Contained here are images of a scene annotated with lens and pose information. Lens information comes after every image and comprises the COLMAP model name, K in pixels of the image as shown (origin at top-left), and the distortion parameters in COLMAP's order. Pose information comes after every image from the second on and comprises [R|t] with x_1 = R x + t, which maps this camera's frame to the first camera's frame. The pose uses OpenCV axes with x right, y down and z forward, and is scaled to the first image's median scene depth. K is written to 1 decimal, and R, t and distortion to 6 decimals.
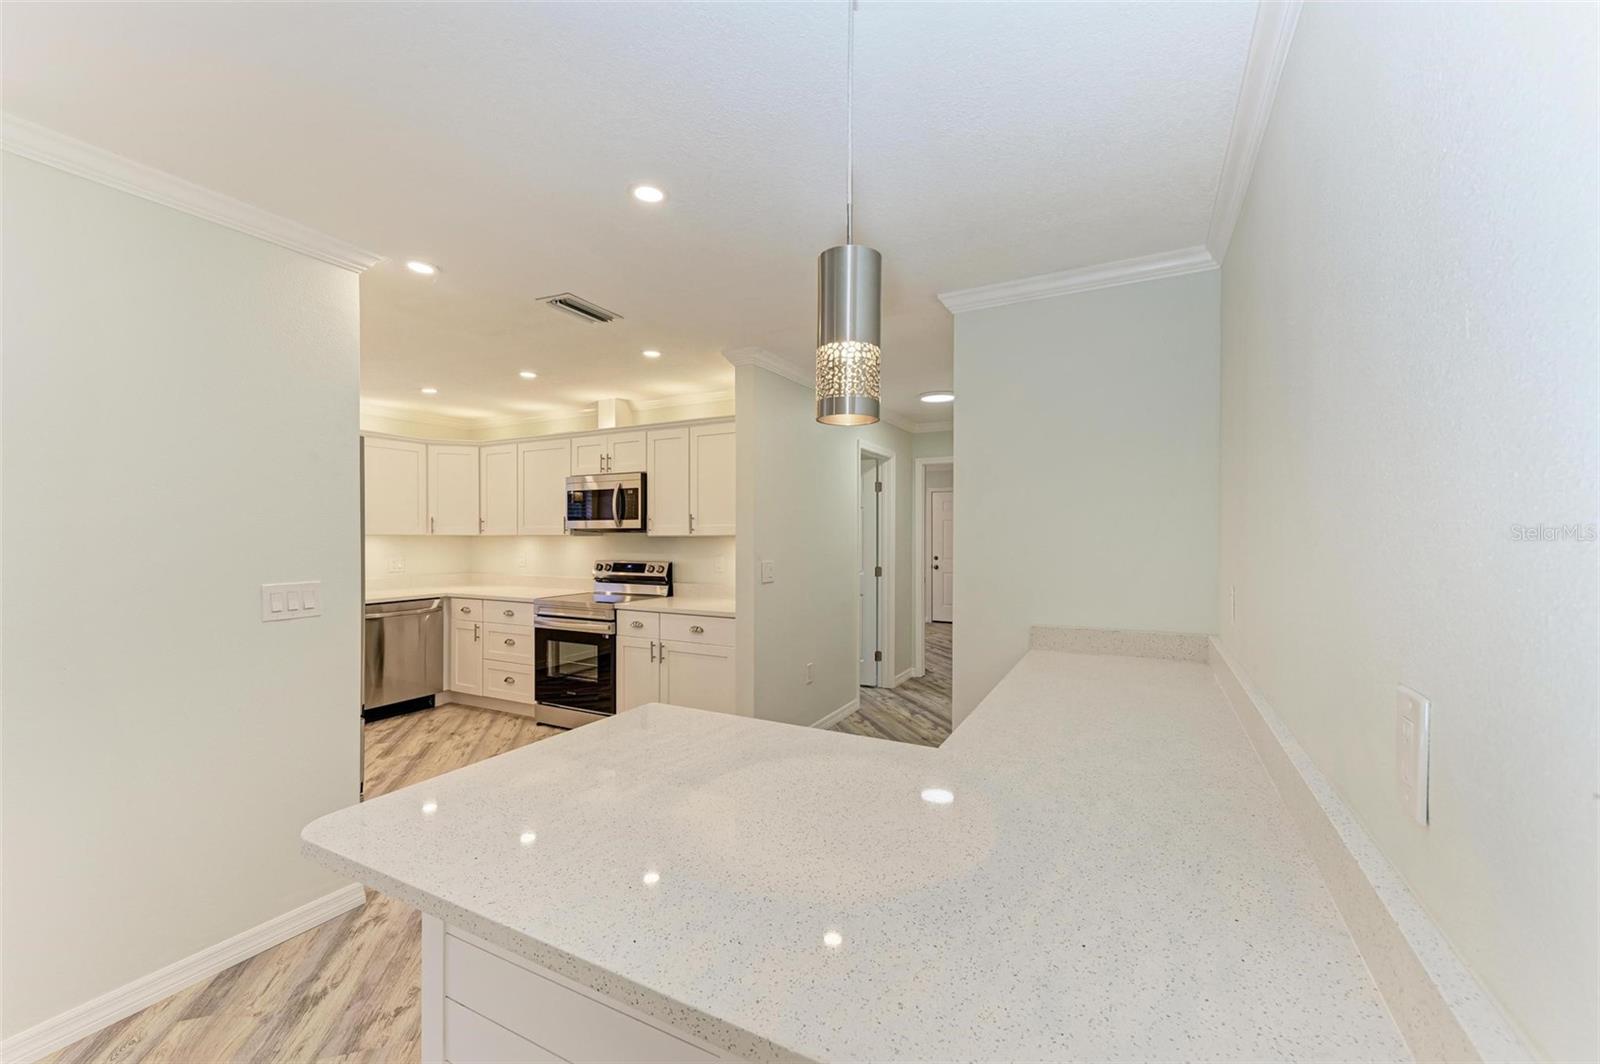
lens RADIAL K [[642.2, 0, 805.0], [0, 642.2, 536.9], [0, 0, 1]] dist [0.011469, -0.000641]
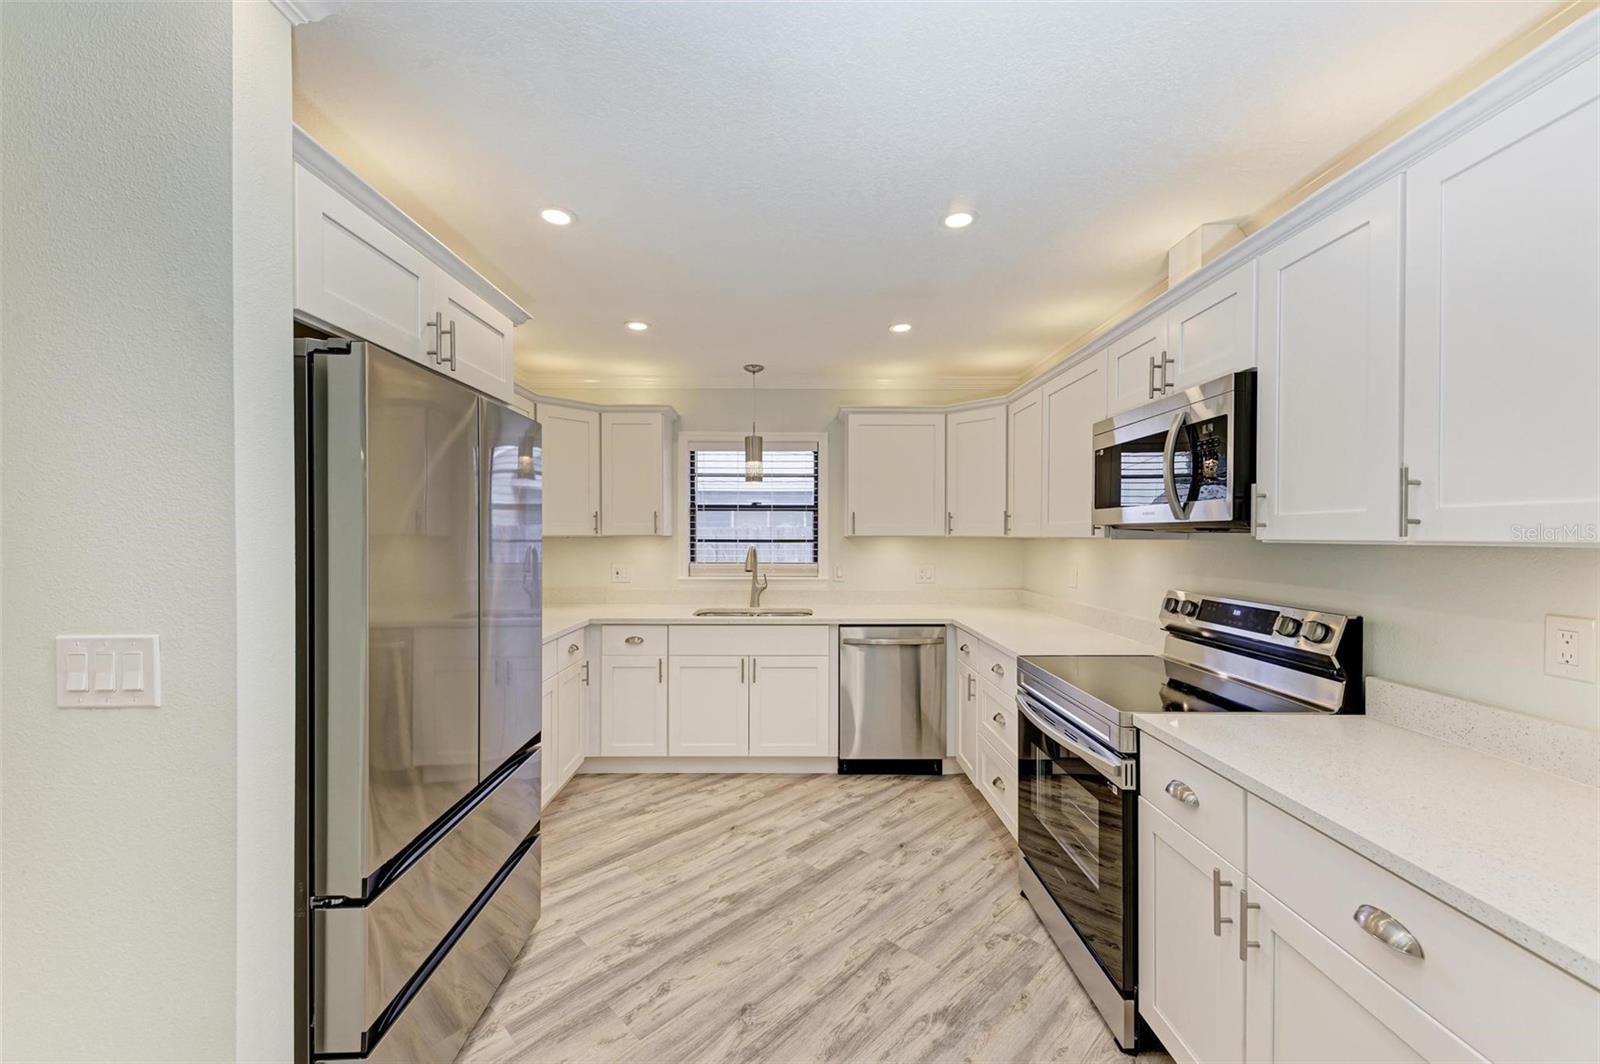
lens RADIAL K [[602.4, 0, 800.1], [0, 602.4, 537.6], [0, 0, 1]] dist [0.022225, -0.007177]
pose [[0.472406, 0.005950, -0.881361, -0.060841], [-0.004161, 0.999981, 0.004520, -0.004199], [0.881371, 0.001532, 0.472422, 0.596934]]
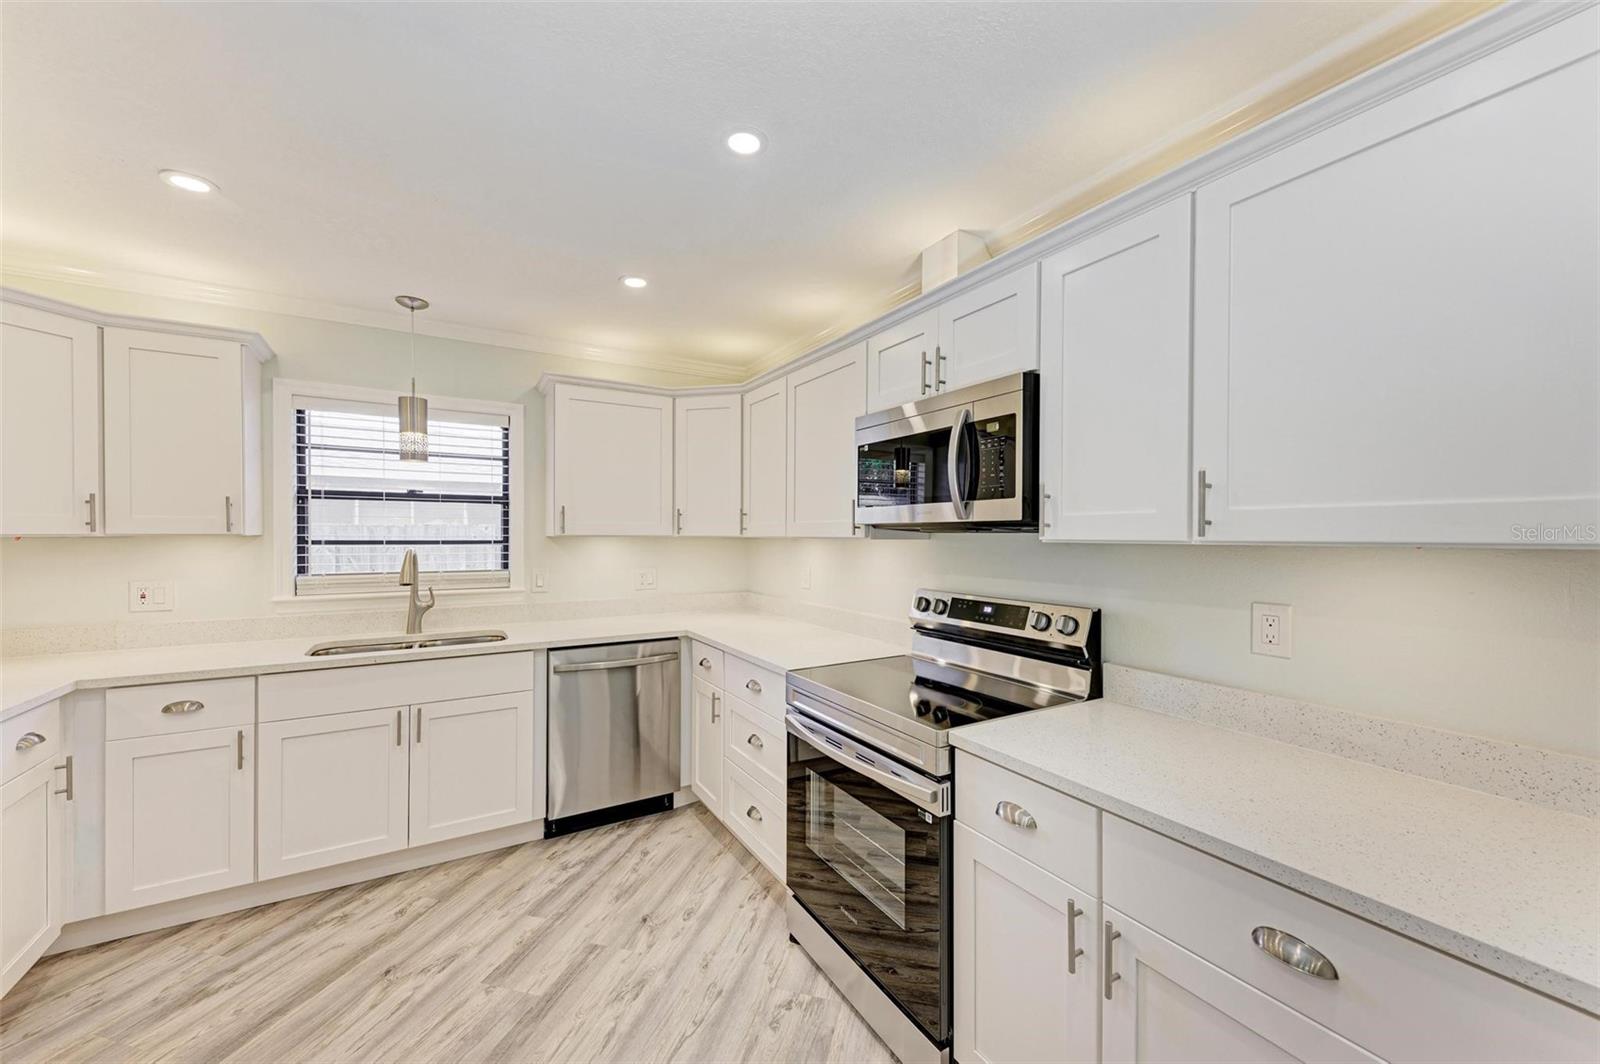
lens RADIAL K [[602.4, 0, 800.1], [0, 602.4, 537.6], [0, 0, 1]] dist [0.022225, -0.007177]
pose [[0.851959, 0.005434, -0.523580, -0.177353], [-0.004824, 0.999985, 0.002530, -0.003920], [0.523586, 0.000370, 0.851973, 0.619834]]
